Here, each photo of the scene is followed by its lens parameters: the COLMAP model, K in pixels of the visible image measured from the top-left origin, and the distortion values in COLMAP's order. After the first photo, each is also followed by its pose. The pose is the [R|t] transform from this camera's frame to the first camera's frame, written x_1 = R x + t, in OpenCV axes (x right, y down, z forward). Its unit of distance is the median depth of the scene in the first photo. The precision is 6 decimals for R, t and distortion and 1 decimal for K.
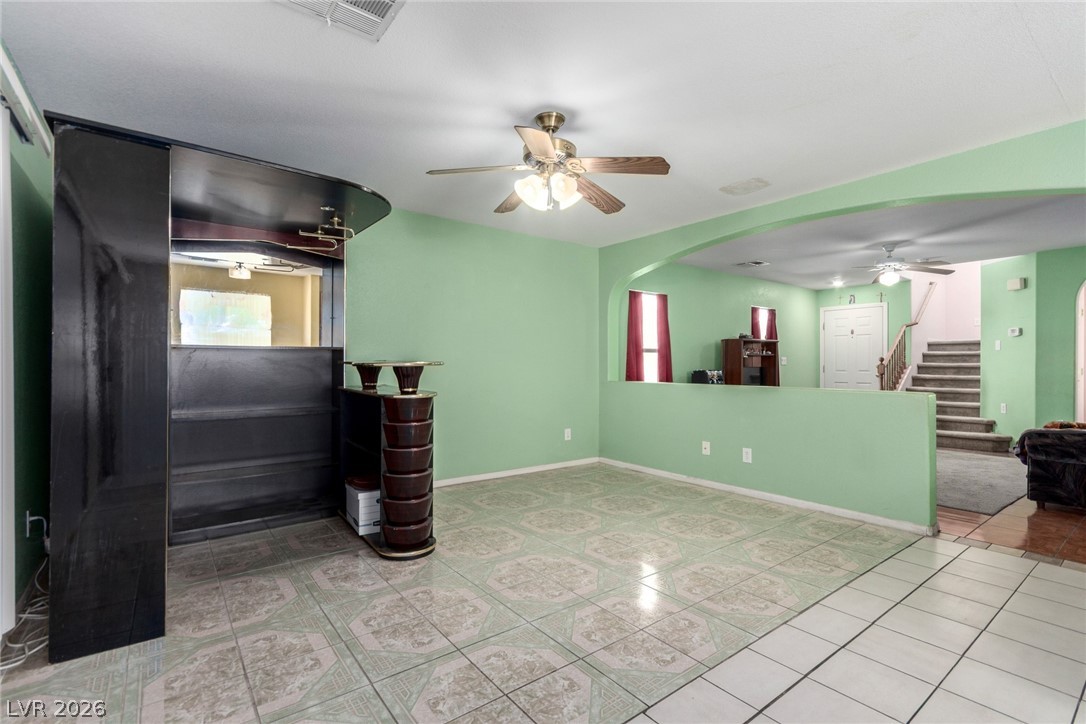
lens RADIAL K [[504.1, 0, 549.8], [0, 504.1, 369.4], [0, 0, 1]] dist [0.014269, 0.001861]
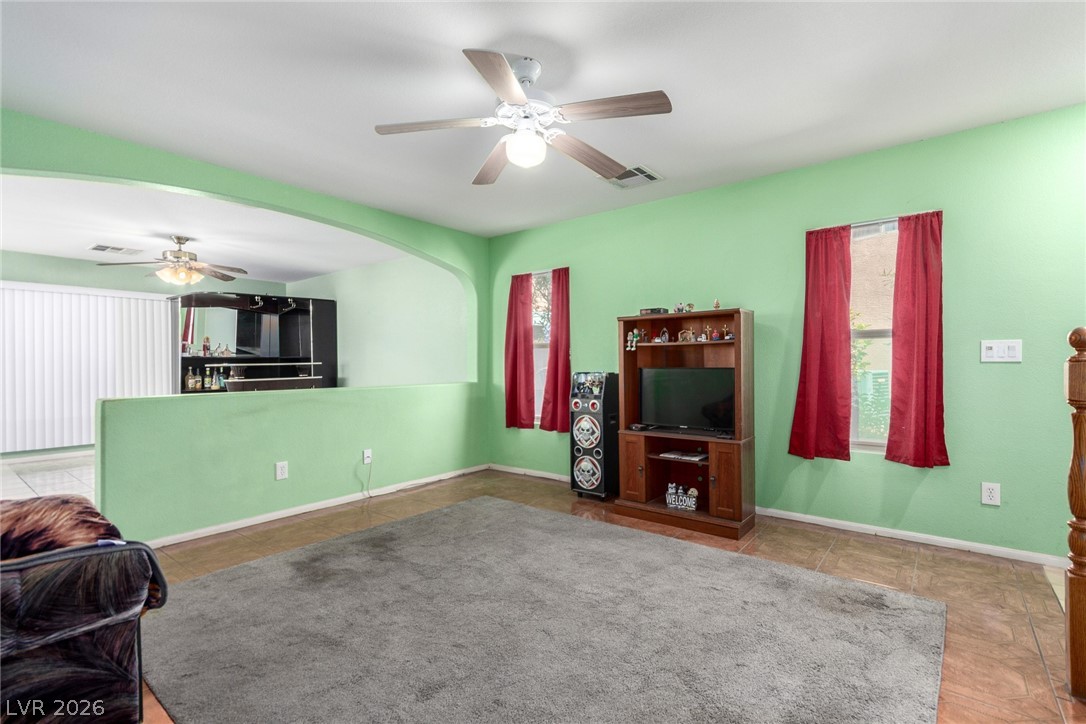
lens RADIAL K [[504.1, 0, 551.3], [0, 504.1, 366.3], [0, 0, 1]] dist [0.014269, 0.001861]
pose [[0.241069, 0.003944, -0.970500, 0.963936], [-0.001438, 0.999992, 0.003707, -0.008603], [0.970507, 0.000502, 0.241073, 0.836849]]
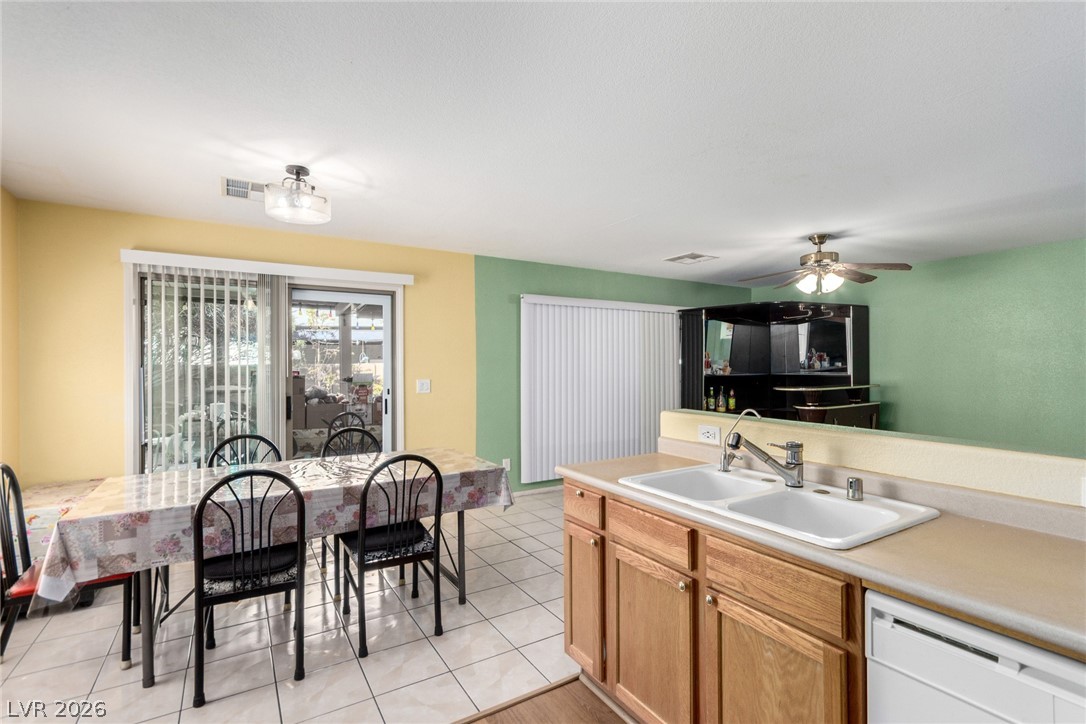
lens RADIAL K [[504.1, 0, 539.7], [0, 504.1, 361.2], [0, 0, 1]] dist [0.014269, 0.001861]
pose [[-0.110774, -0.005056, -0.993833, 0.715911], [-0.005641, 0.999974, -0.004459, -0.043579], [0.993830, 0.005112, -0.110800, 0.143370]]
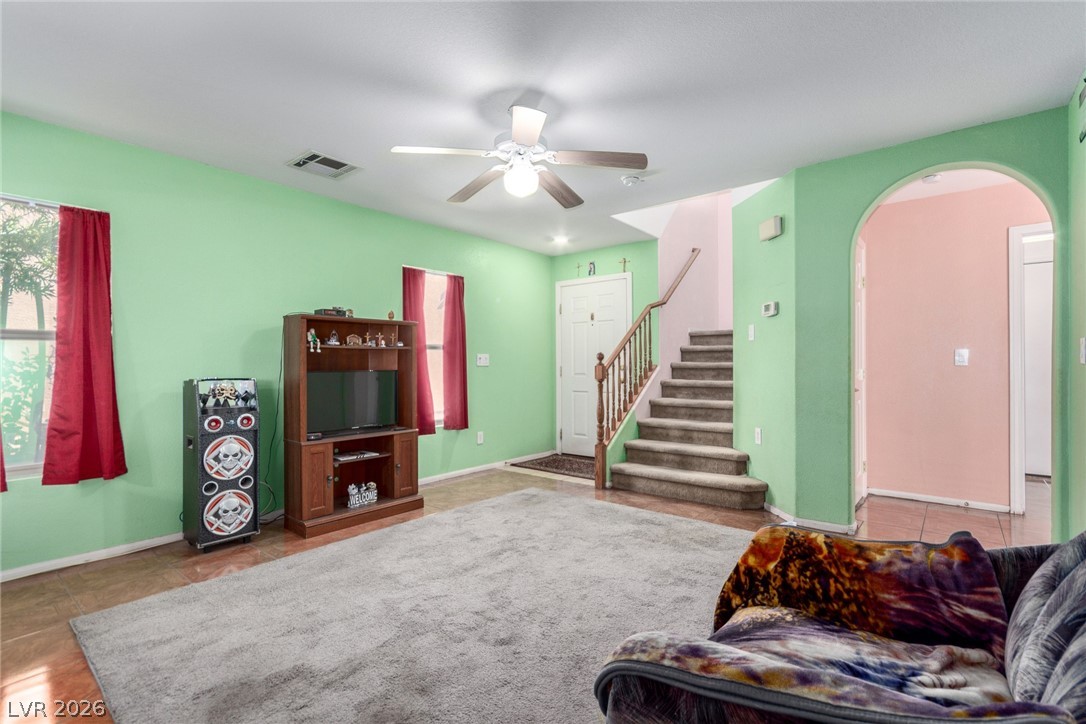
lens RADIAL K [[504.1, 0, 544.4], [0, 504.1, 370.4], [0, 0, 1]] dist [0.014269, 0.001861]
pose [[0.974680, -0.006957, 0.223497, 0.532209], [0.006739, 0.999976, 0.001739, -0.005055], [-0.223504, -0.000189, 0.974703, 0.493052]]
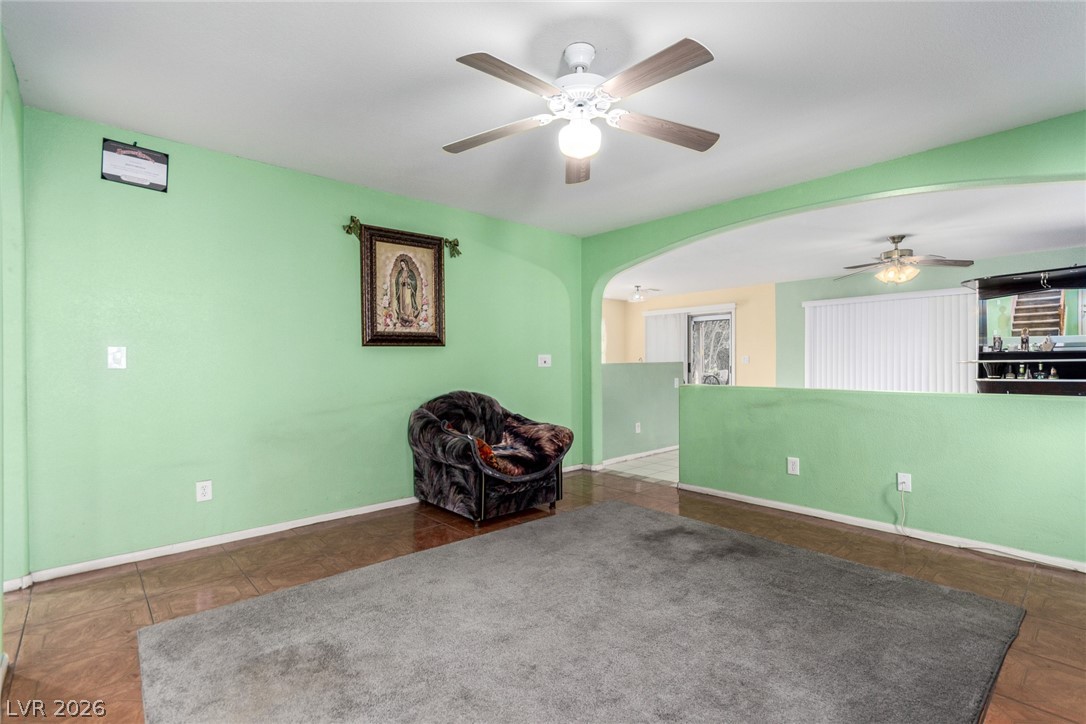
lens RADIAL K [[504.1, 0, 547.3], [0, 504.1, 363.1], [0, 0, 1]] dist [0.014269, 0.001861]
pose [[-0.996692, 0.003730, -0.081188, 0.656486], [0.002990, 0.999953, 0.009232, -0.013607], [0.081219, 0.008959, -0.996656, 1.253397]]
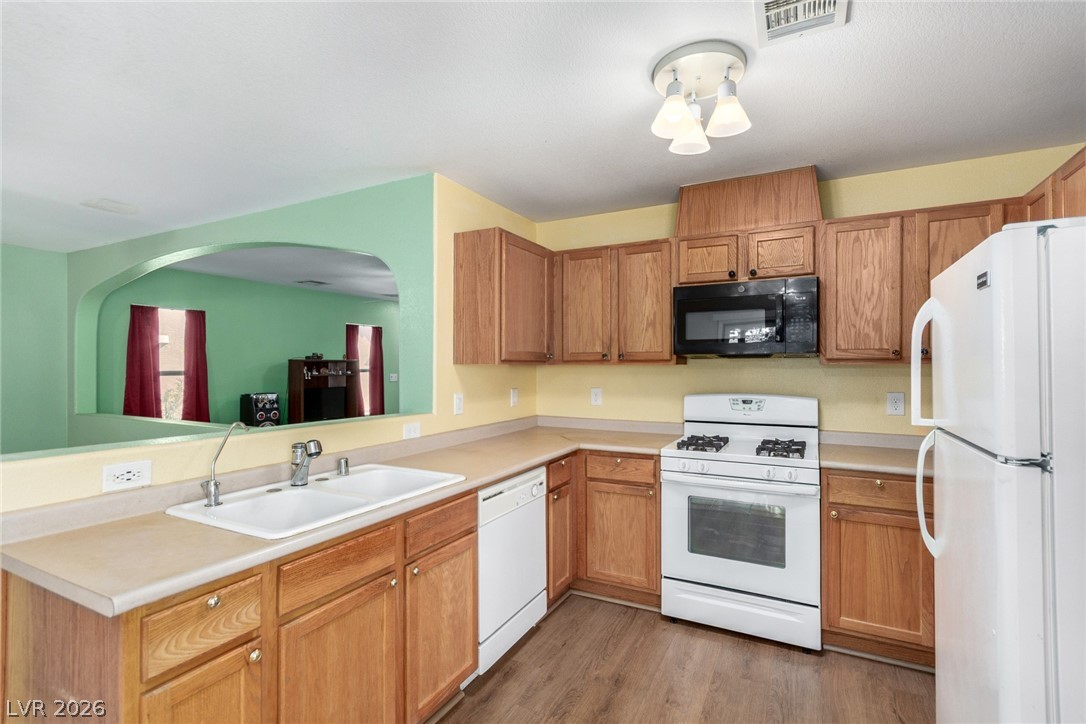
lens RADIAL K [[504.1, 0, 541.6], [0, 504.1, 365.0], [0, 0, 1]] dist [0.014269, 0.001861]
pose [[0.916081, -0.000224, 0.400993, 0.439382], [0.003554, 0.999965, -0.007561, -0.043961], [-0.400977, 0.008352, 0.916050, -0.072434]]
